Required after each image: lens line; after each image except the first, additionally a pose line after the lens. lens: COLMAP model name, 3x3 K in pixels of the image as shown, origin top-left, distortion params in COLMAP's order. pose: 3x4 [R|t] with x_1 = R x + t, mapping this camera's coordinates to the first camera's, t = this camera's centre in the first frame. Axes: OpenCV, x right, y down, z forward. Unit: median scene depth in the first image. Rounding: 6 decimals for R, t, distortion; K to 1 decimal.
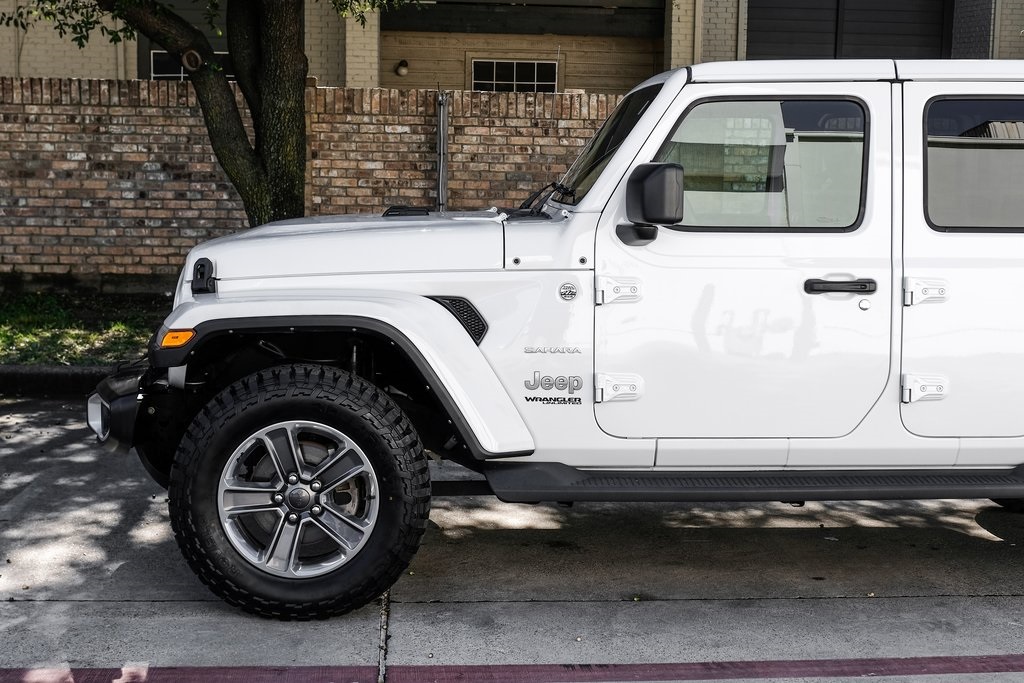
lens RADIAL K [[1588.5, 0, 583.2], [0, 1588.5, 305.9], [0, 0, 1]] dist [-0.010710, 0.069372]
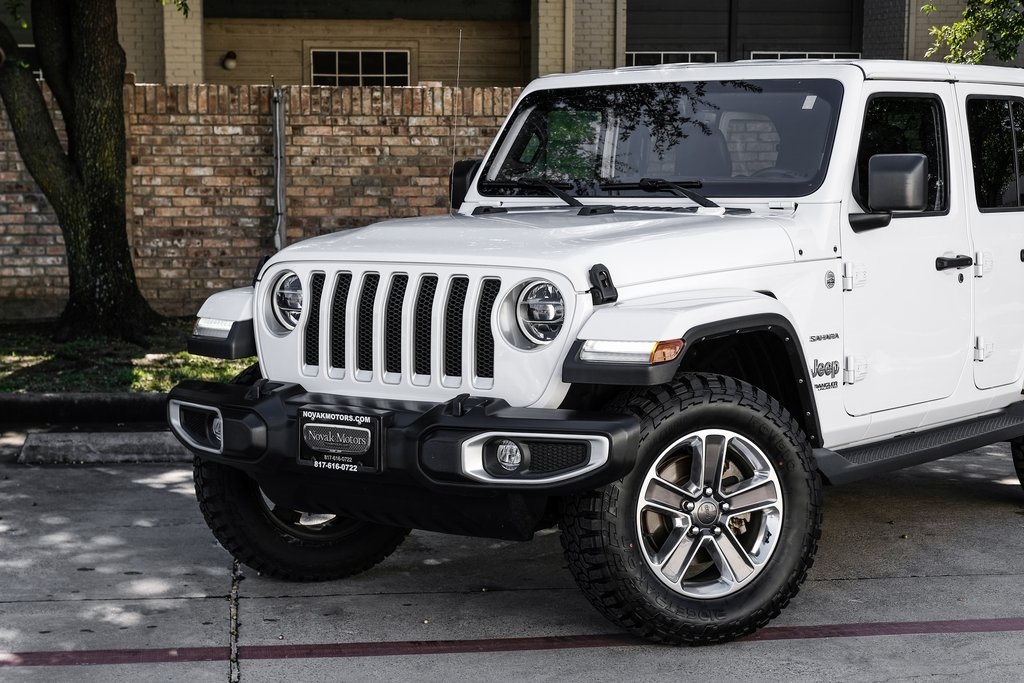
lens RADIAL K [[1904.5, 0, 512.8], [0, 1904.5, 357.1], [0, 0, 1]] dist [0.017654, 0.404257]
pose [[0.999253, -0.022130, 0.031676, 0.005999], [0.021860, 0.999722, 0.008844, 0.009988], [-0.031863, -0.008145, 0.999459, -0.075706]]
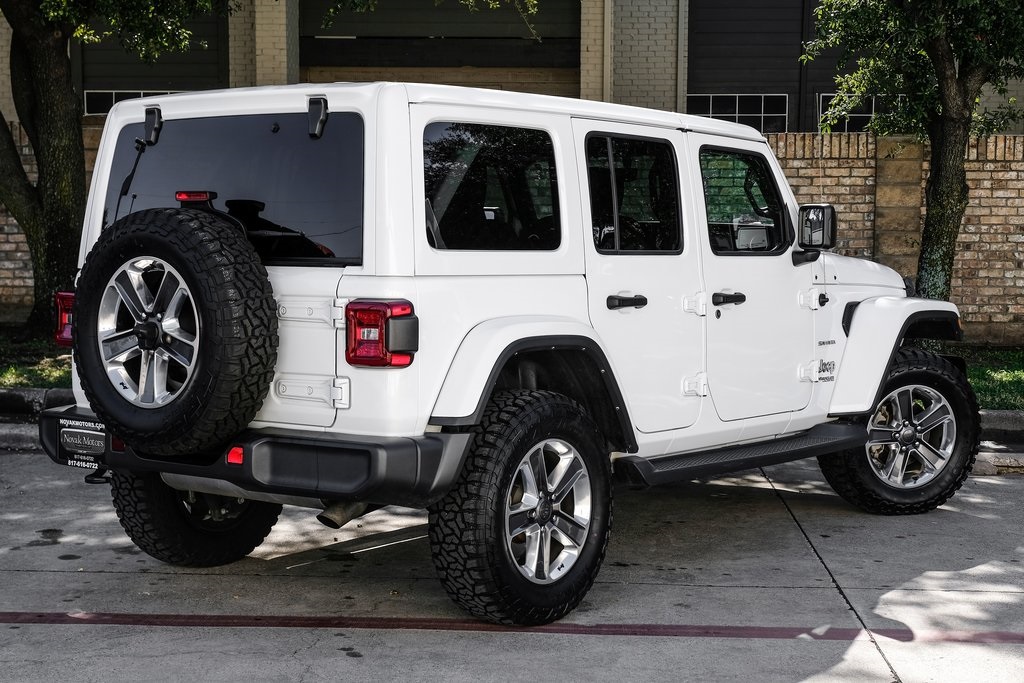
lens RADIAL K [[1683.8, 0, 489.6], [0, 1683.8, 337.9], [0, 0, 1]] dist [0.015779, 0.107611]
pose [[0.987237, 0.004174, -0.159204, 0.249613], [-0.005215, 0.999968, -0.006124, 0.007841], [0.159173, 0.006876, 0.987227, -0.058147]]
